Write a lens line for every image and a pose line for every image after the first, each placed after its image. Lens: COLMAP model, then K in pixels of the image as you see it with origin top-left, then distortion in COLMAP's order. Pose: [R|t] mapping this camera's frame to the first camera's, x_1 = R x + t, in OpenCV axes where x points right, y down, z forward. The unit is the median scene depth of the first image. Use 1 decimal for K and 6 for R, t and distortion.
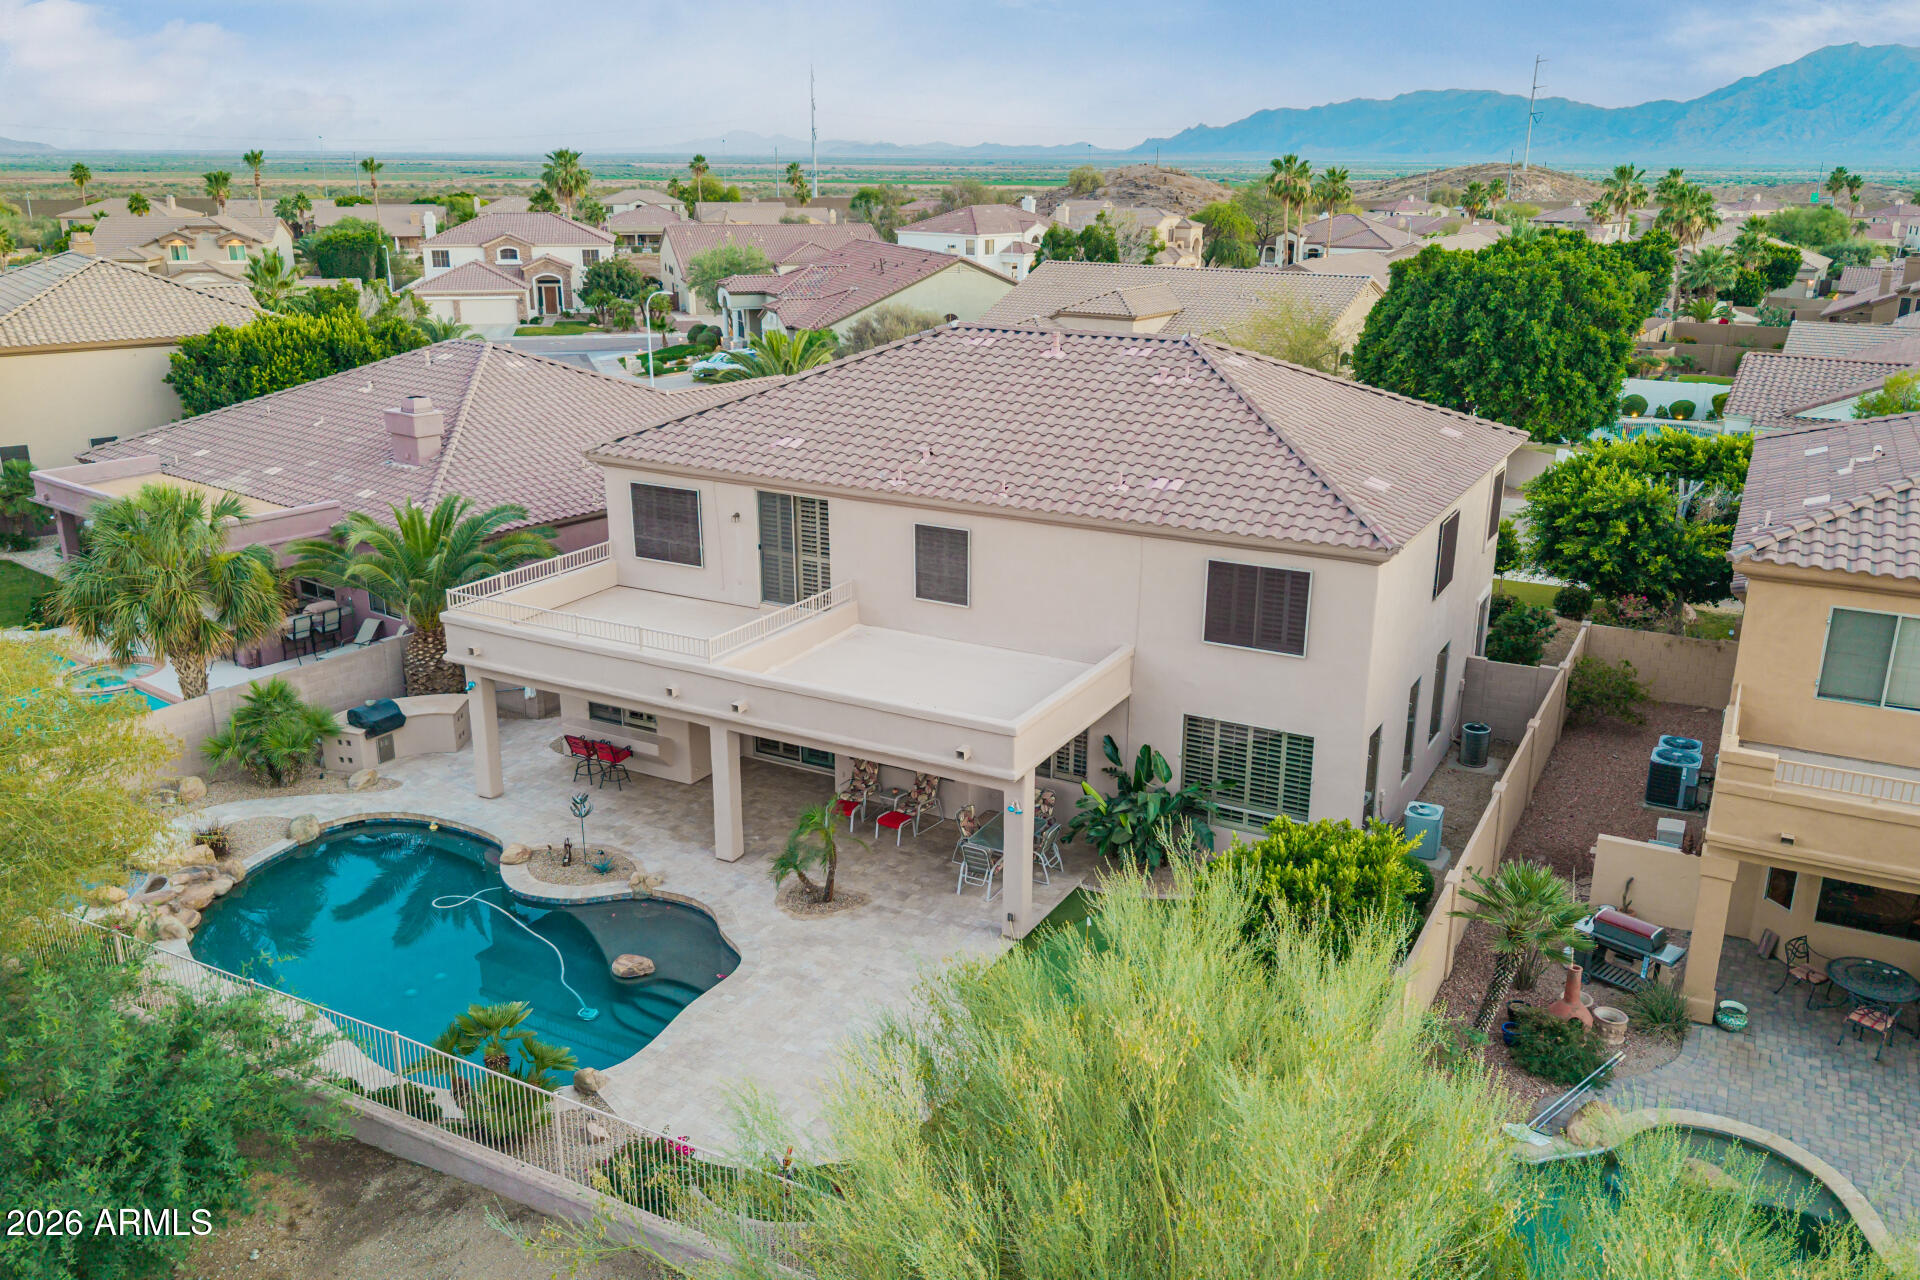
lens RADIAL K [[1514.0, 0, 960.0], [0, 1514.0, 640.0], [0, 0, 1]] dist [0.030925, -0.037593]
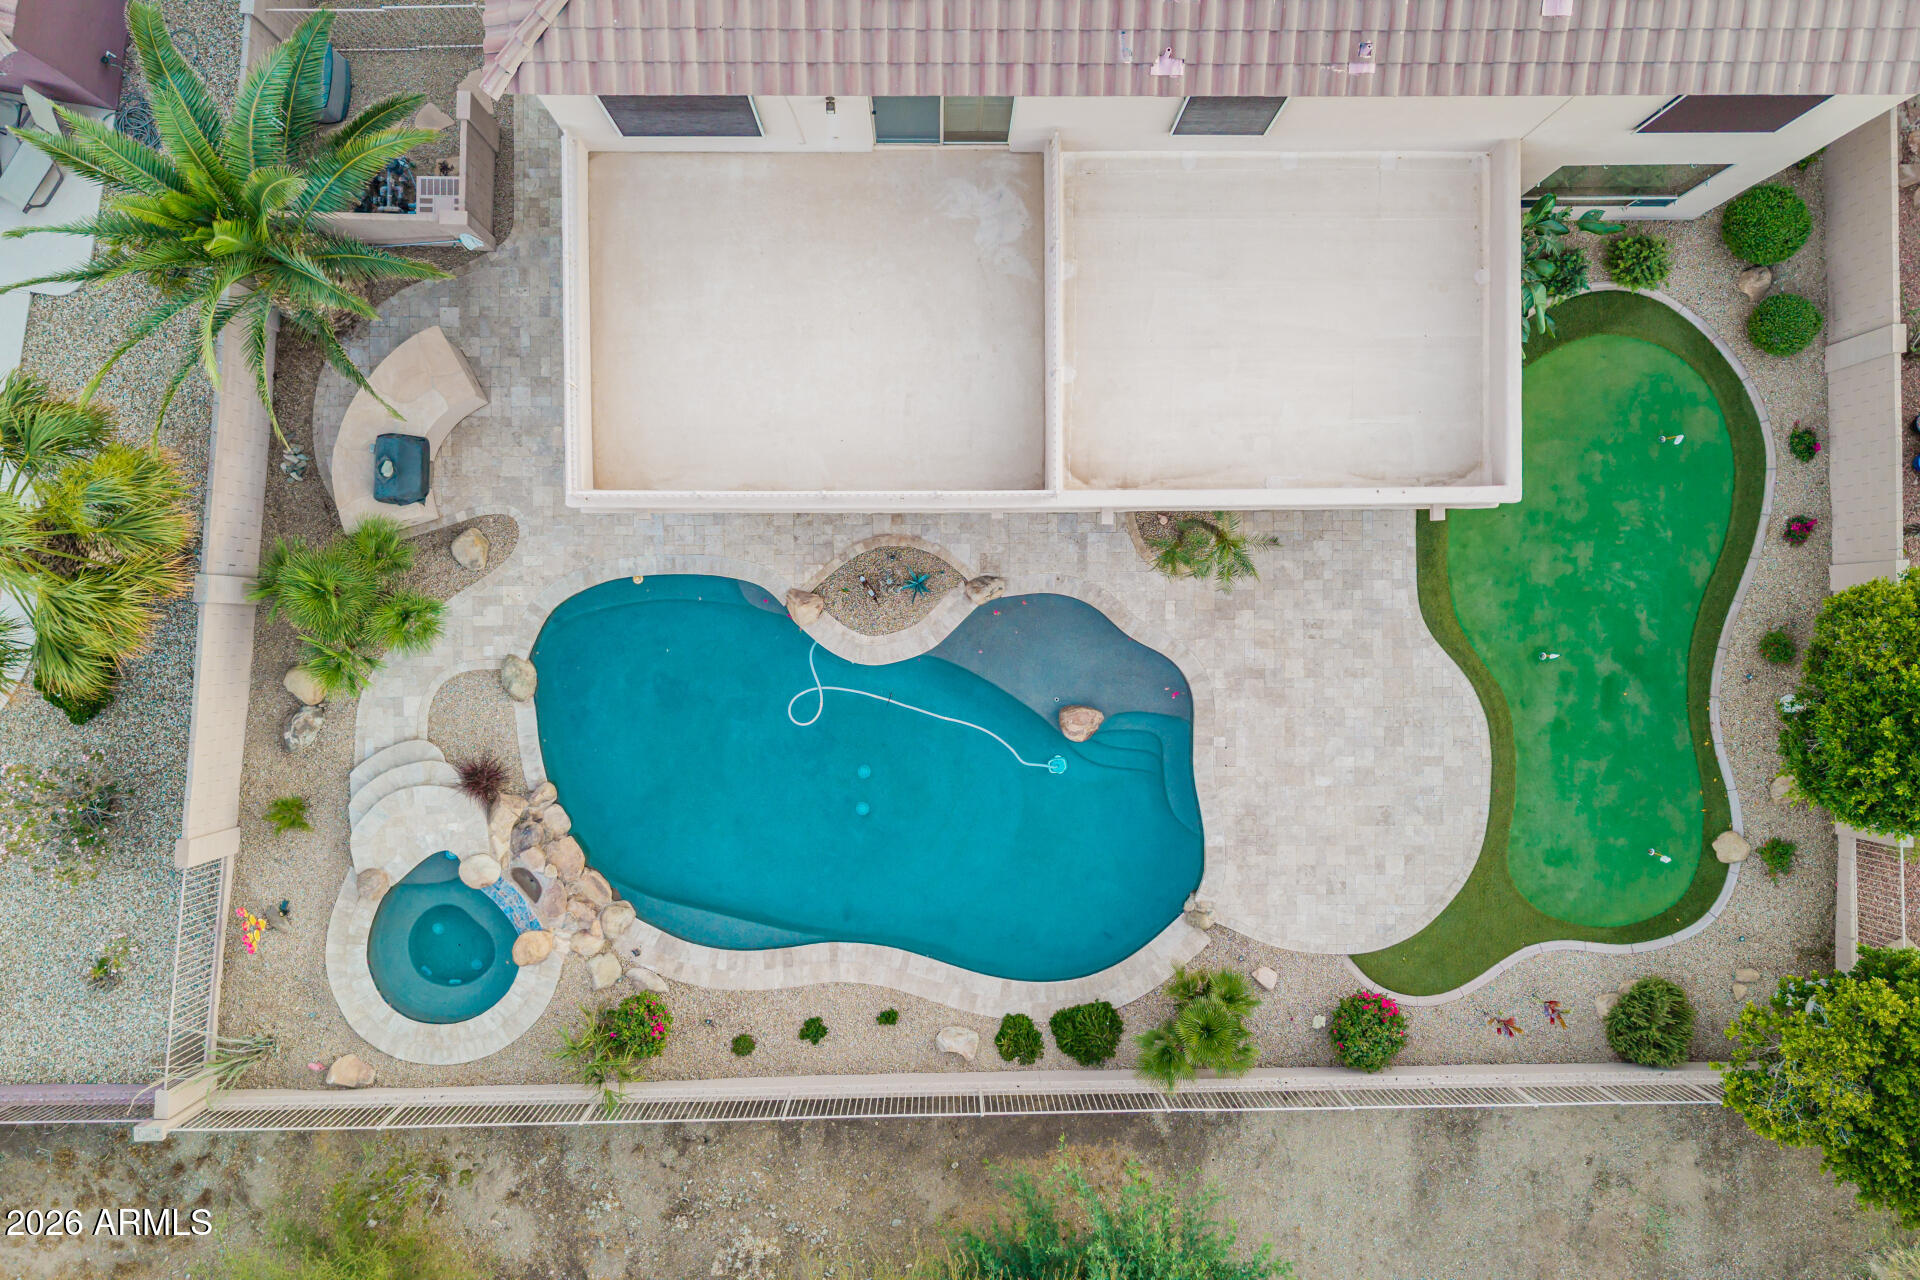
lens RADIAL K [[1514.0, 0, 960.0], [0, 1514.0, 640.0], [0, 0, 1]] dist [0.030925, -0.037593]
pose [[0.872907, -0.487768, 0.010735, -0.211280], [0.139055, 0.269823, 0.952817, -0.576815], [-0.467650, -0.830228, 0.303357, 0.621369]]
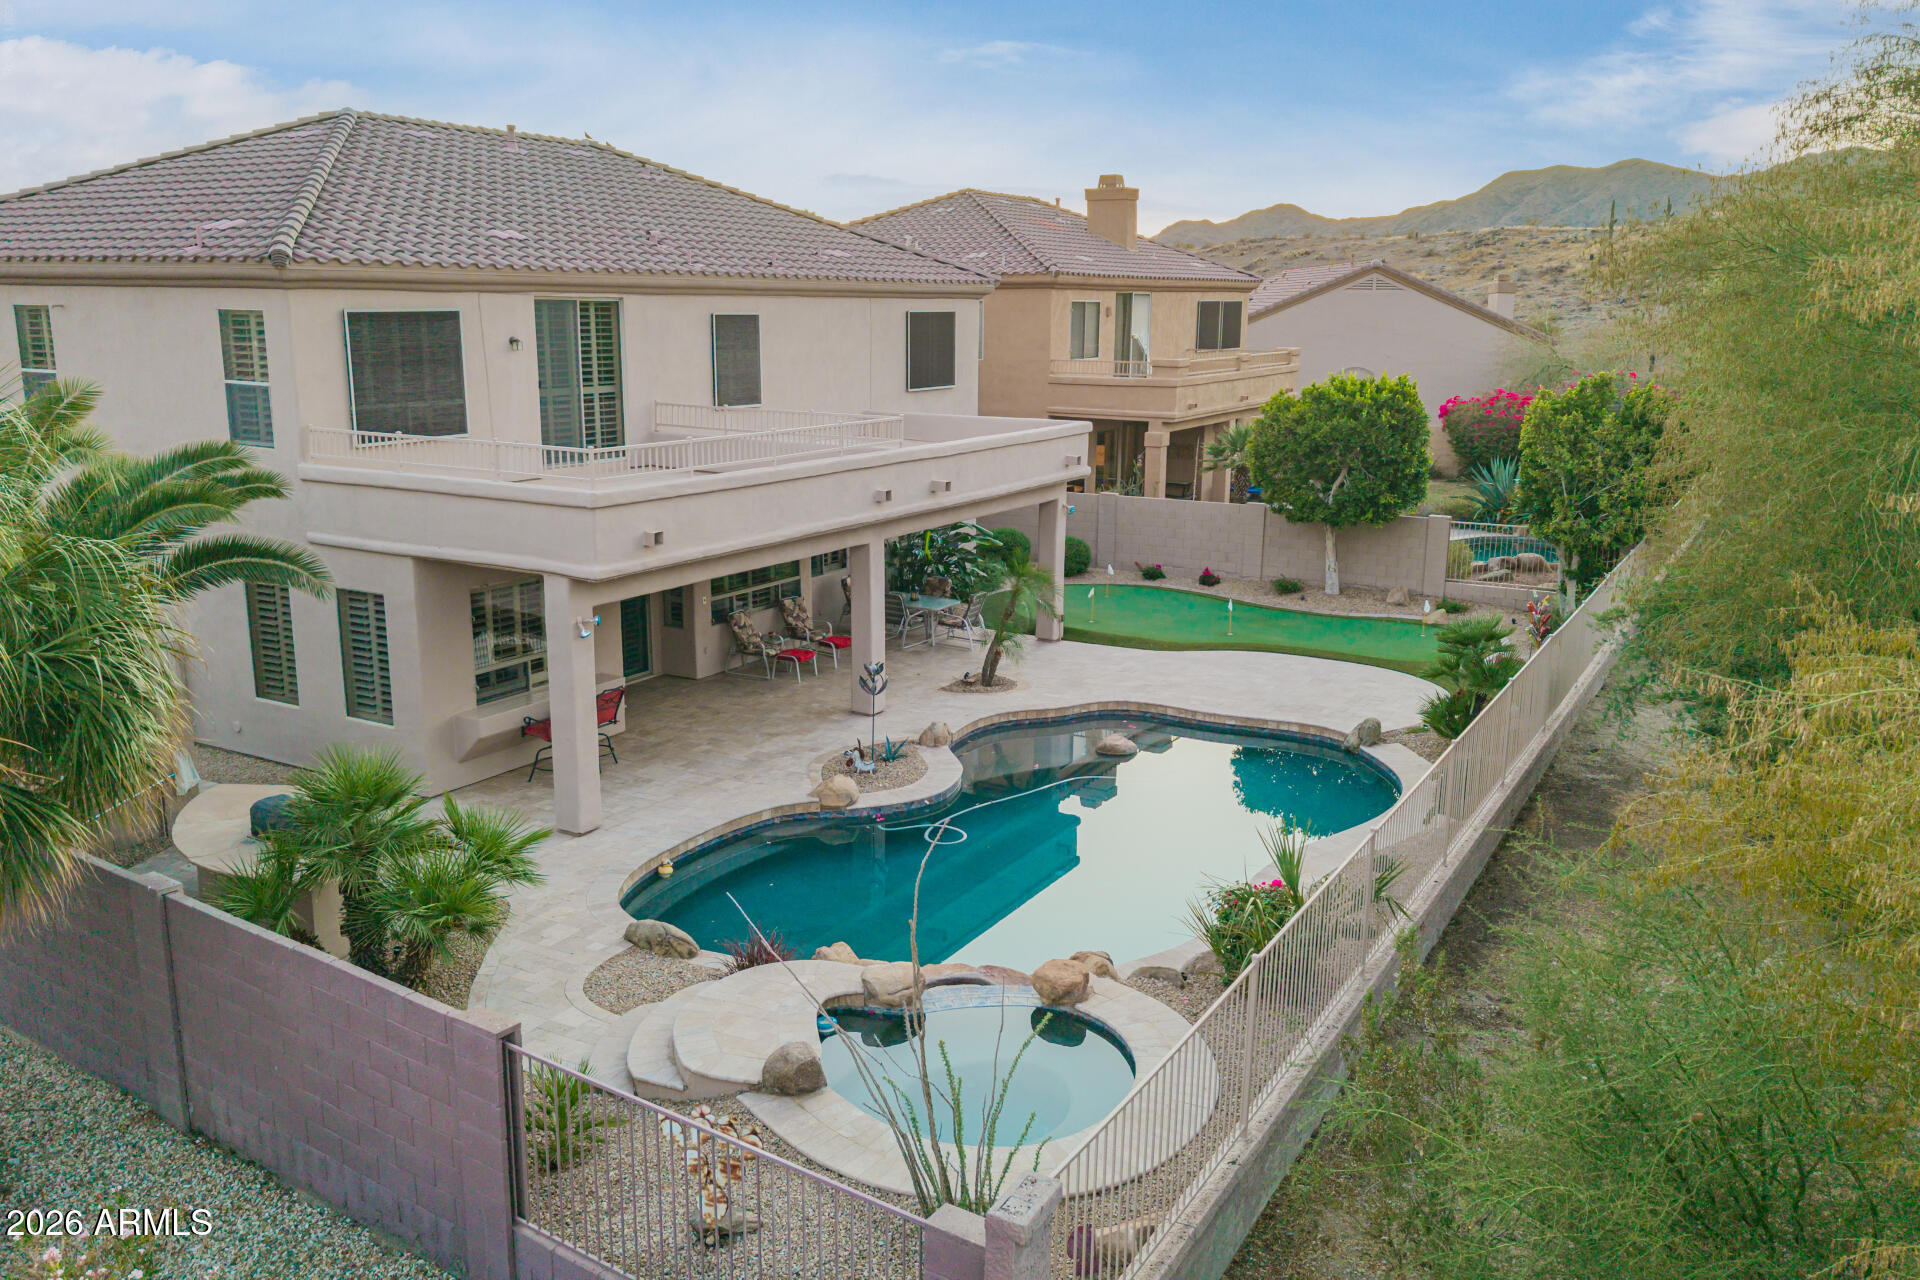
lens RADIAL K [[1514.0, 0, 960.0], [0, 1514.0, 640.0], [0, 0, 1]] dist [0.030925, -0.037593]
pose [[0.022670, -0.223073, 0.974538, -0.832405], [0.296198, 0.932522, 0.206566, -0.038883], [-0.954858, 0.283973, 0.087214, 0.785371]]
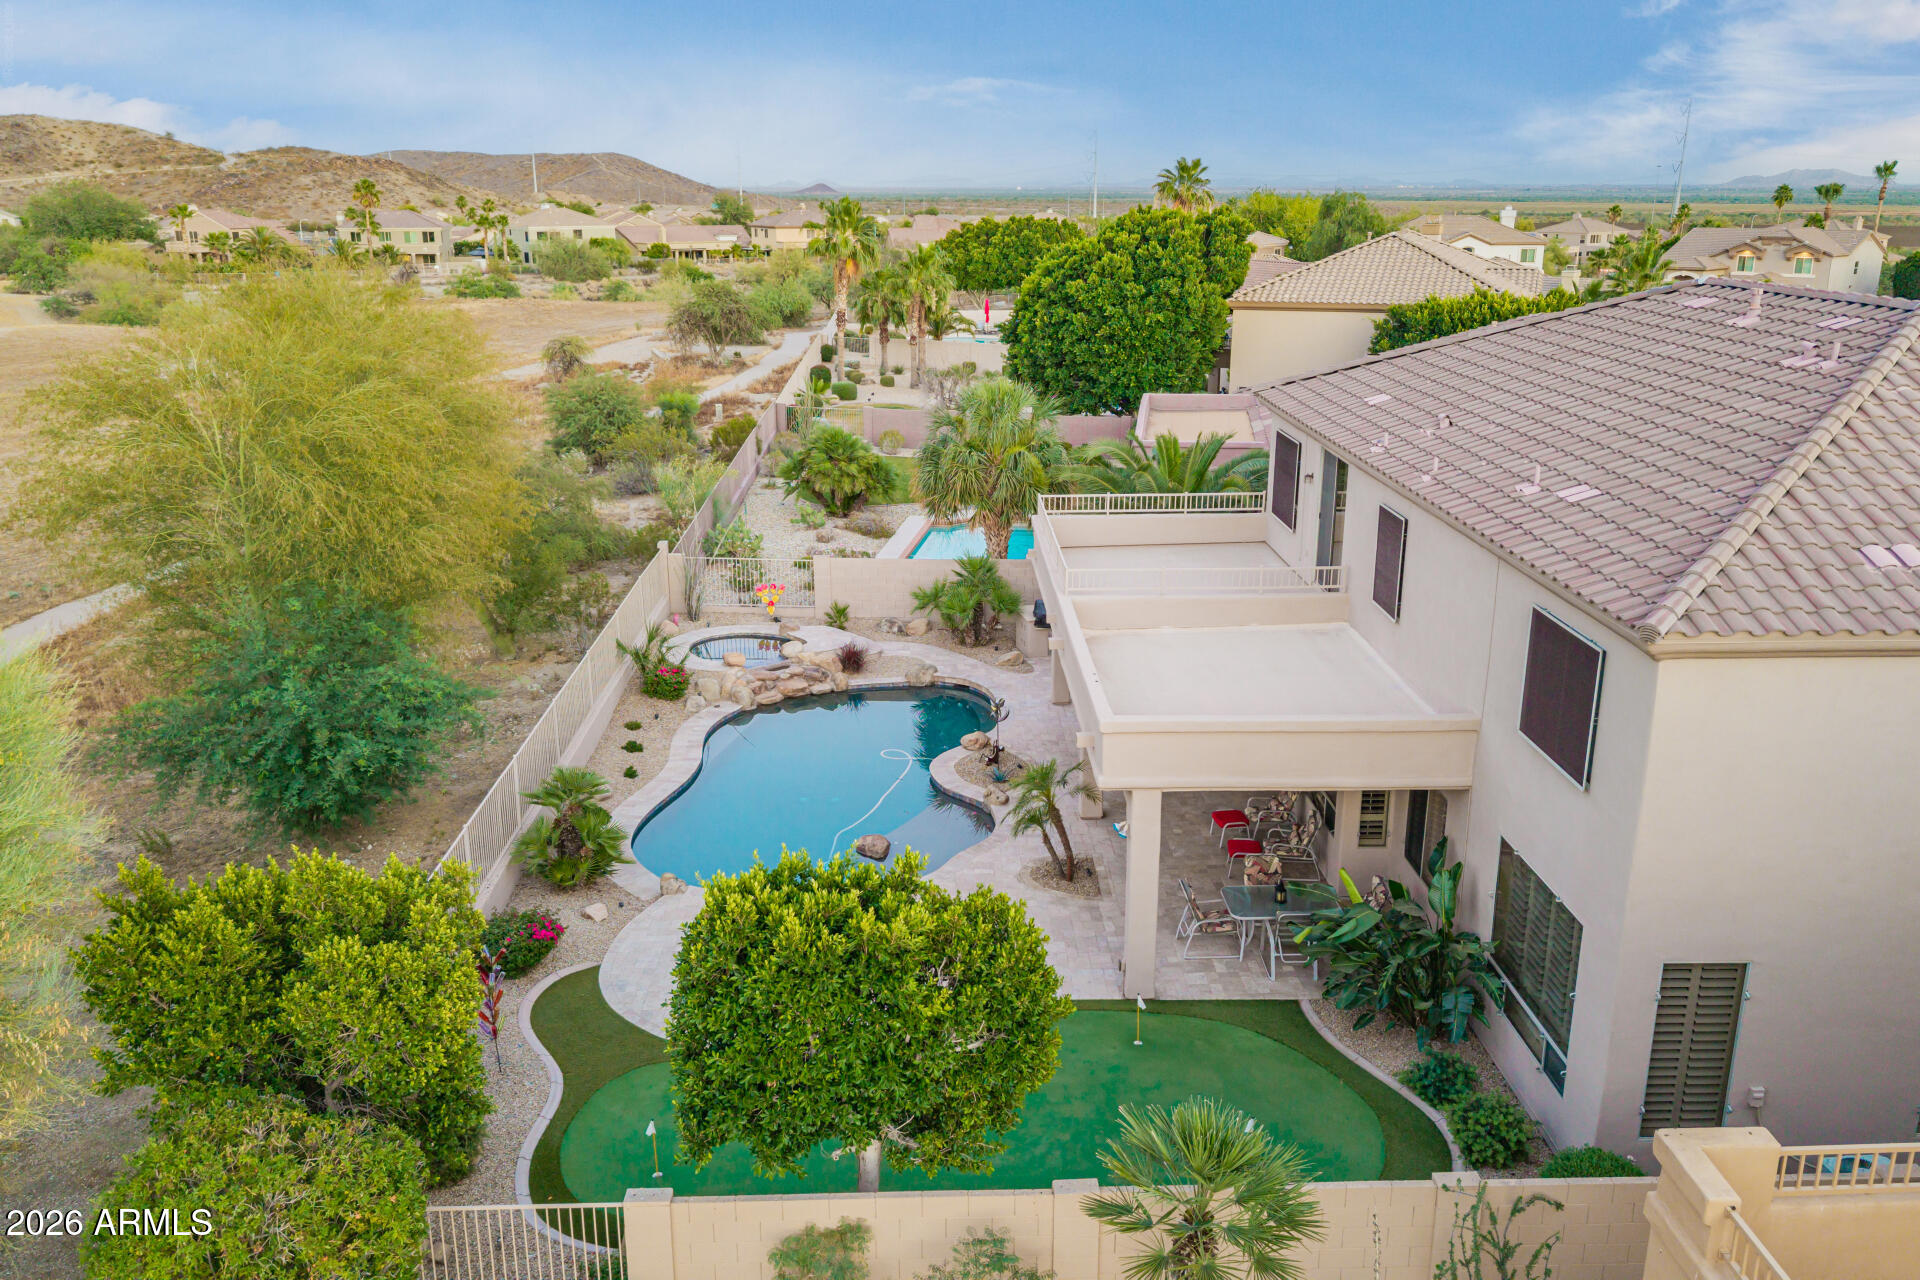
lens RADIAL K [[1514.0, 0, 960.0], [0, 1514.0, 640.0], [0, 0, 1]] dist [0.030925, -0.037593]
pose [[0.502780, 0.243935, -0.829282, 0.492734], [-0.260775, 0.957463, 0.123536, -0.047178], [0.824141, 0.154144, 0.545005, 0.371449]]
